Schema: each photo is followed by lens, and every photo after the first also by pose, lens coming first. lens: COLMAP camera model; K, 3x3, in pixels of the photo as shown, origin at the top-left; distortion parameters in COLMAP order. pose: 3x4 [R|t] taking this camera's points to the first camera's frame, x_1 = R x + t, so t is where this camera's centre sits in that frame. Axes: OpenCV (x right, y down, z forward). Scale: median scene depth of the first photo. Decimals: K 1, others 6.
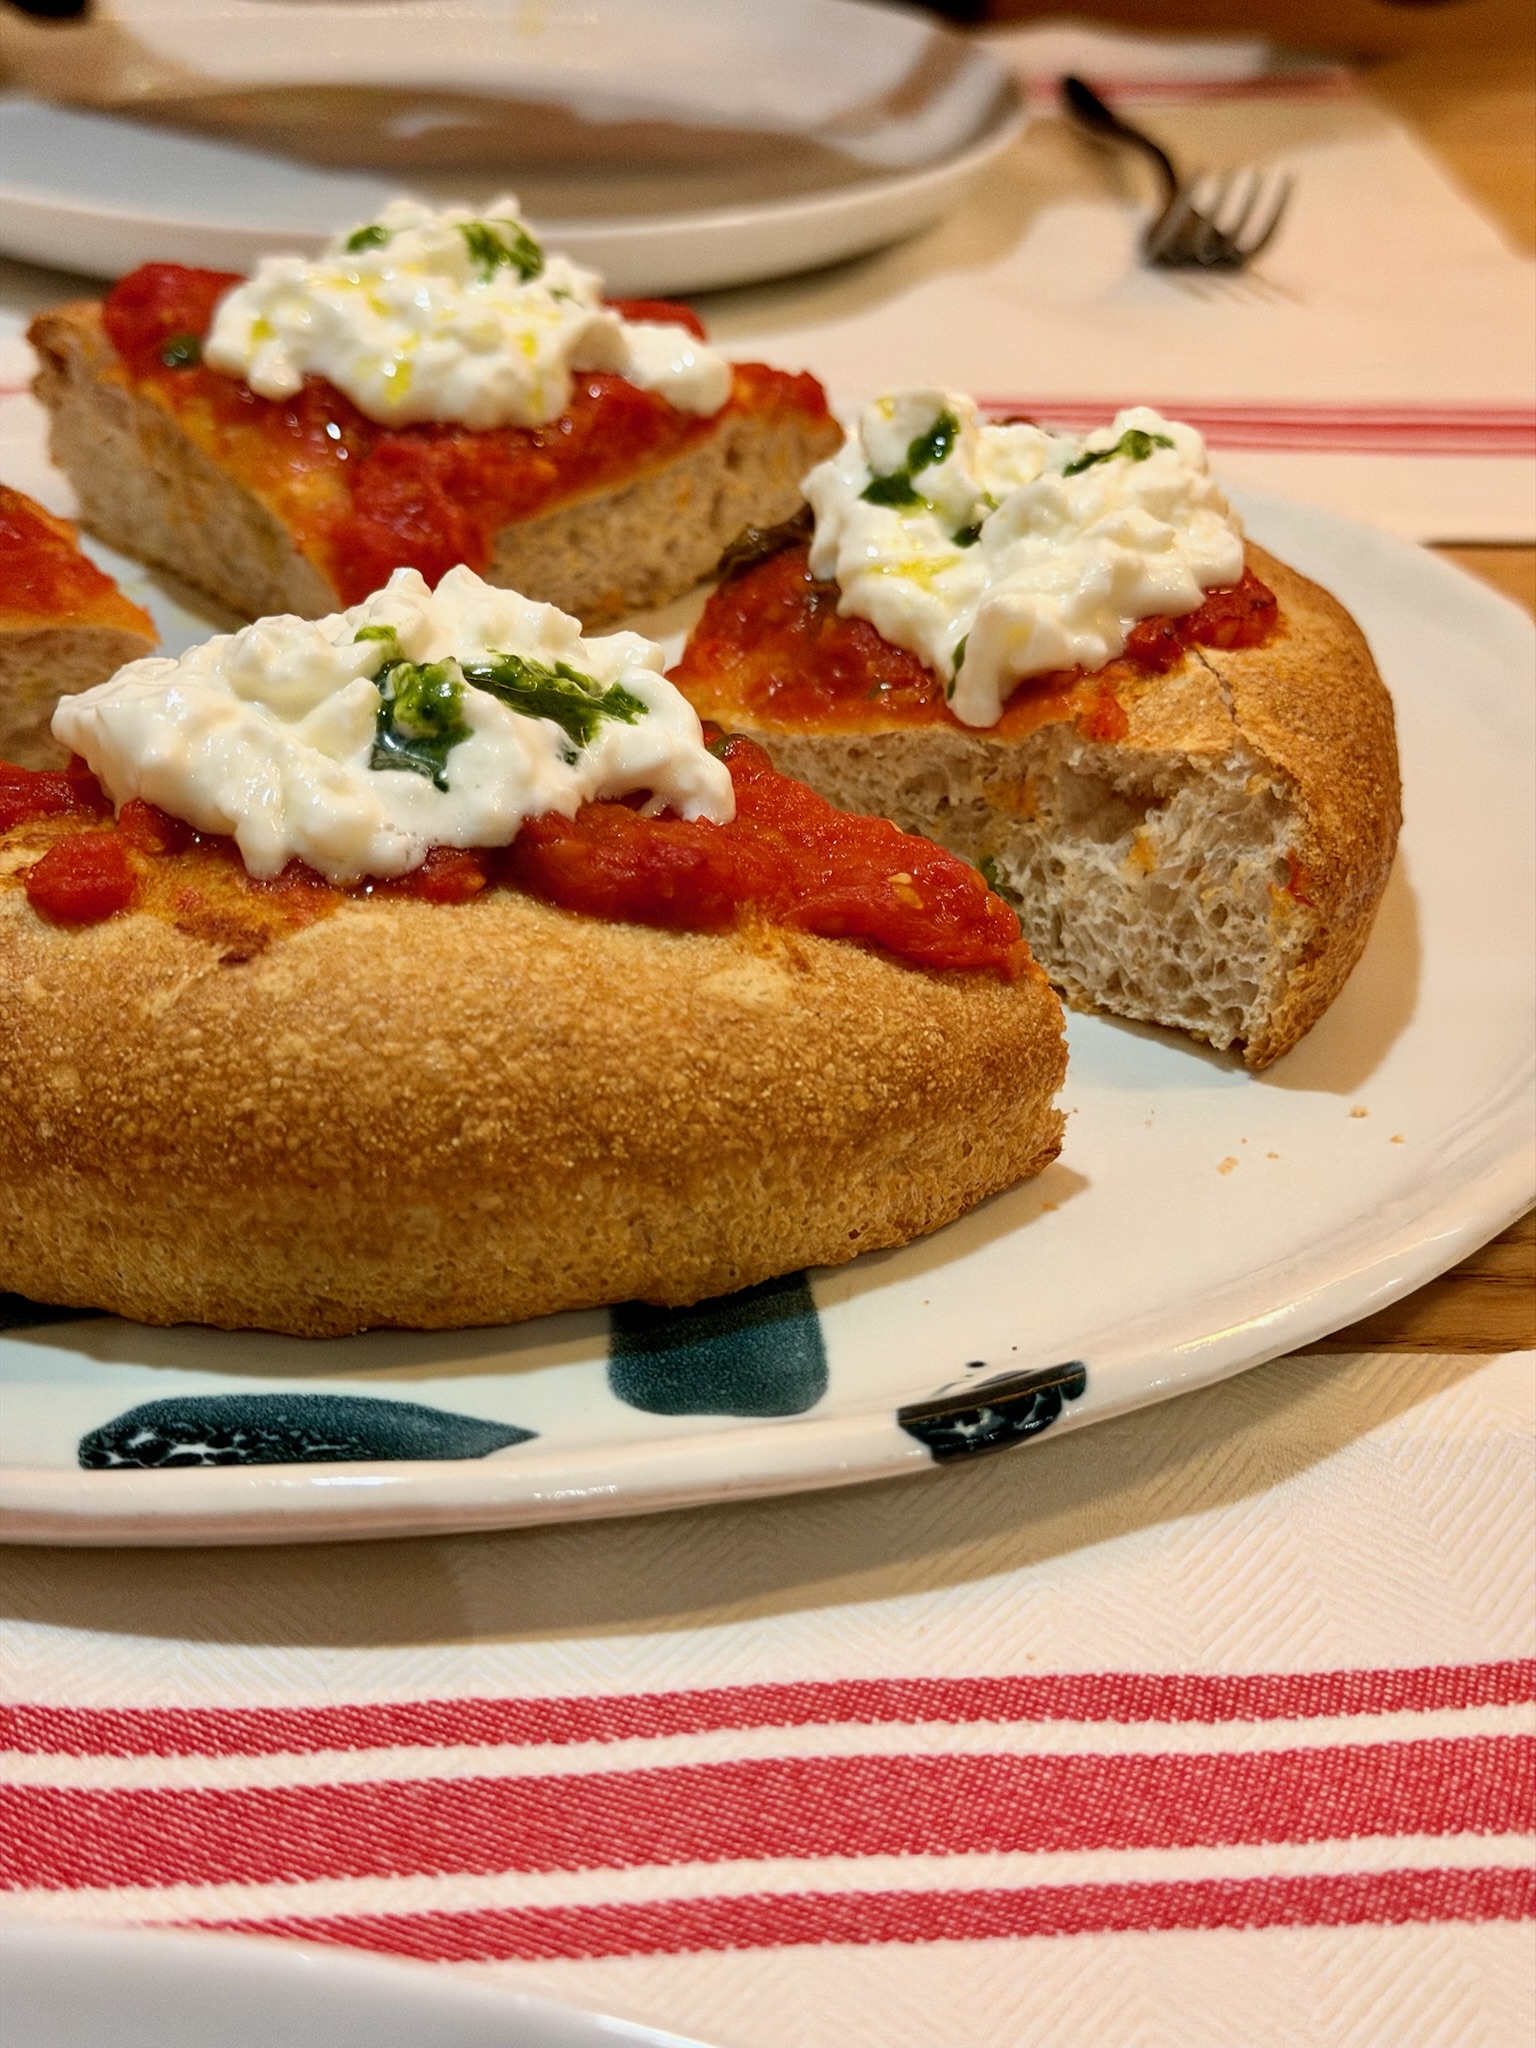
lens RADIAL K [[2824.4, 0, 768.0], [0, 2824.4, 1024.0], [0, 0, 1]] dist [0.119196, -0.169044]
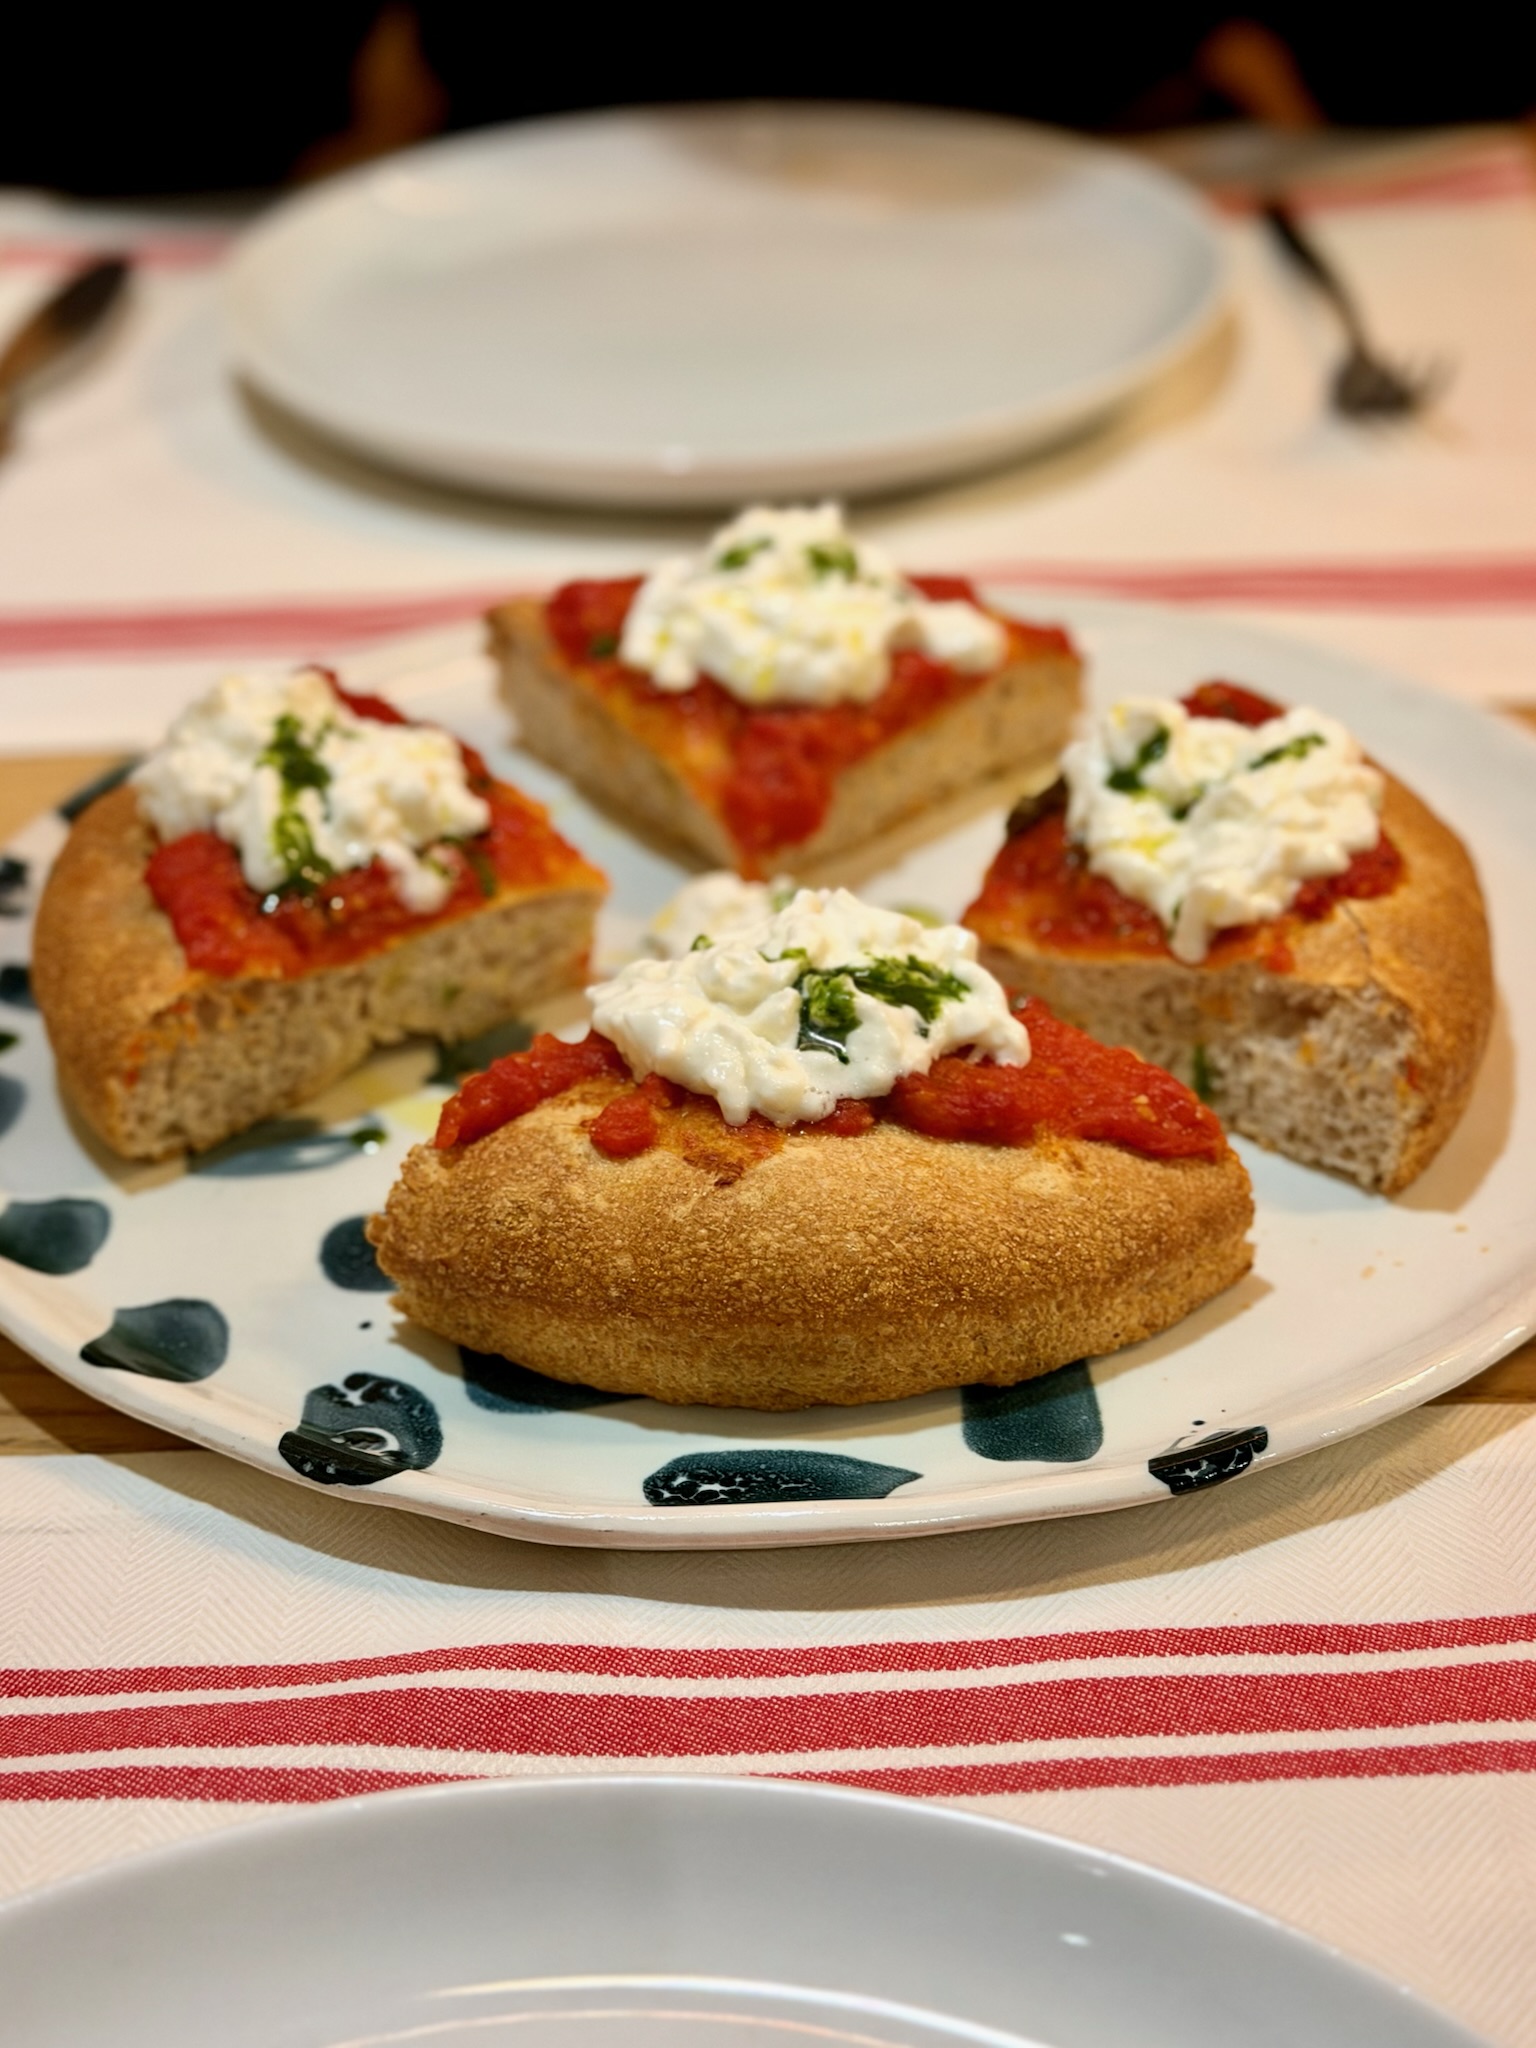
lens RADIAL K [[2824.4, 0, 768.0], [0, 2824.4, 1024.0], [0, 0, 1]] dist [0.119196, -0.169044]
pose [[0.996007, -0.028620, -0.084558, -0.024641], [0.032655, 0.998374, 0.046717, -0.182078], [0.083084, -0.049291, 0.995323, -0.573022]]
